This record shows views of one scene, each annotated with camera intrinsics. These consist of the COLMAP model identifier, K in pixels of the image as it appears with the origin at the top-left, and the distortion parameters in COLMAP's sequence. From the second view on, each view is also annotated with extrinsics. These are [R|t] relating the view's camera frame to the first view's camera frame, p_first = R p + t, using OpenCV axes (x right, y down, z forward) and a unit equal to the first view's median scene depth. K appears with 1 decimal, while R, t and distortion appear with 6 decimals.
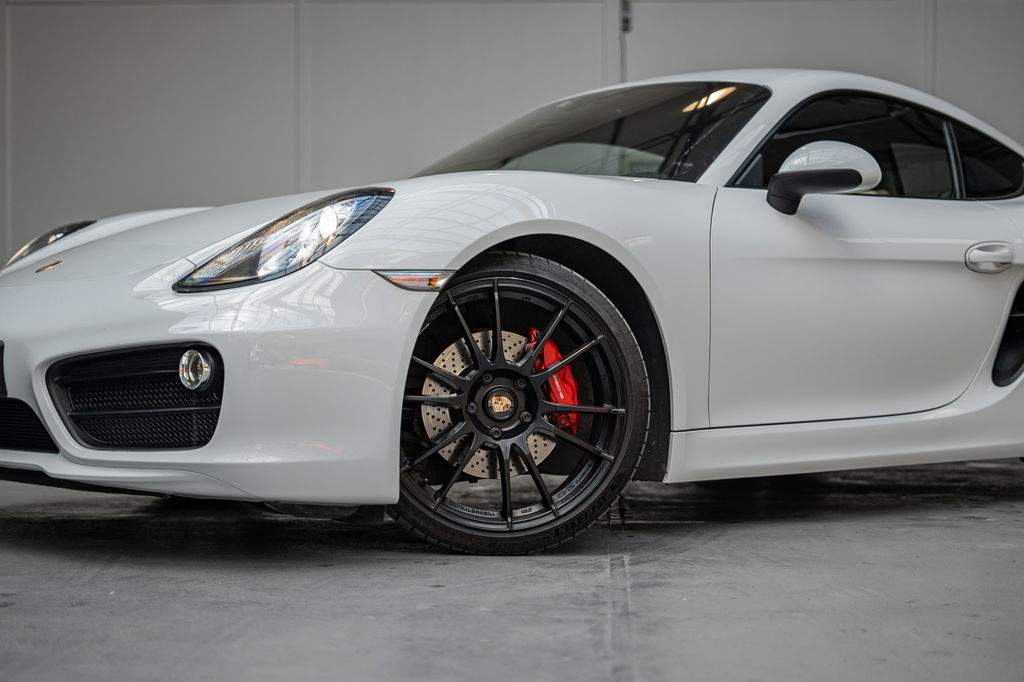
lens RADIAL K [[1514.1, 0, 512.0], [0, 1514.1, 341.0], [0, 0, 1]] dist [-0.011097, 0.013264]
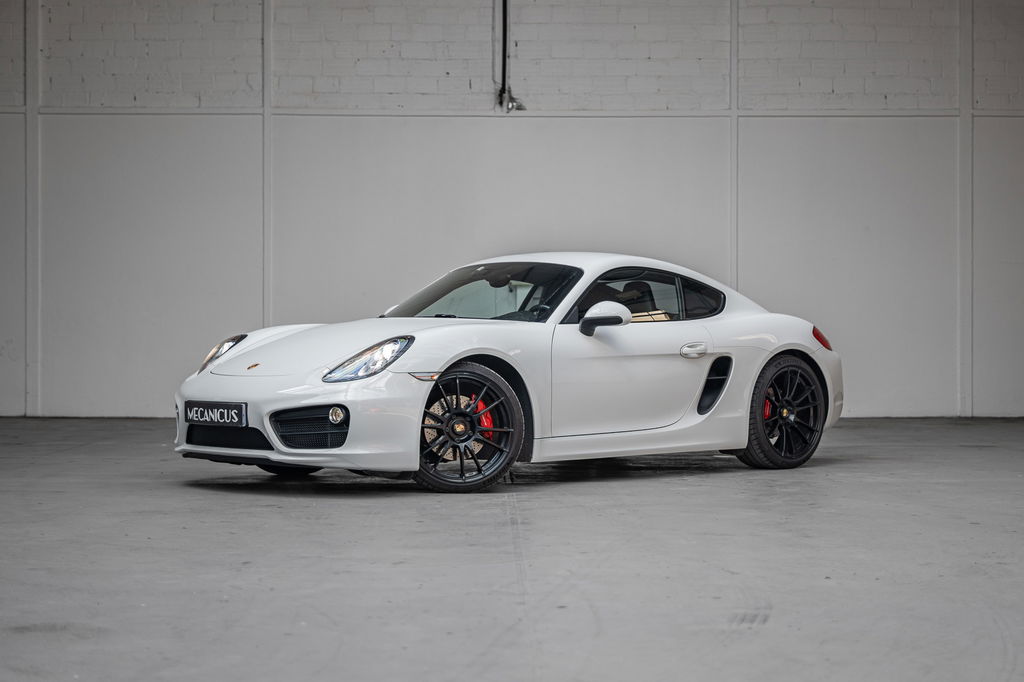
lens RADIAL K [[1514.1, 0, 512.0], [0, 1514.1, 341.0], [0, 0, 1]] dist [-0.011097, 0.013264]
pose [[0.997064, -0.004624, 0.076428, -0.103285], [0.005081, 0.999970, -0.005787, -0.076635], [-0.076399, 0.006158, 0.997058, -1.304838]]
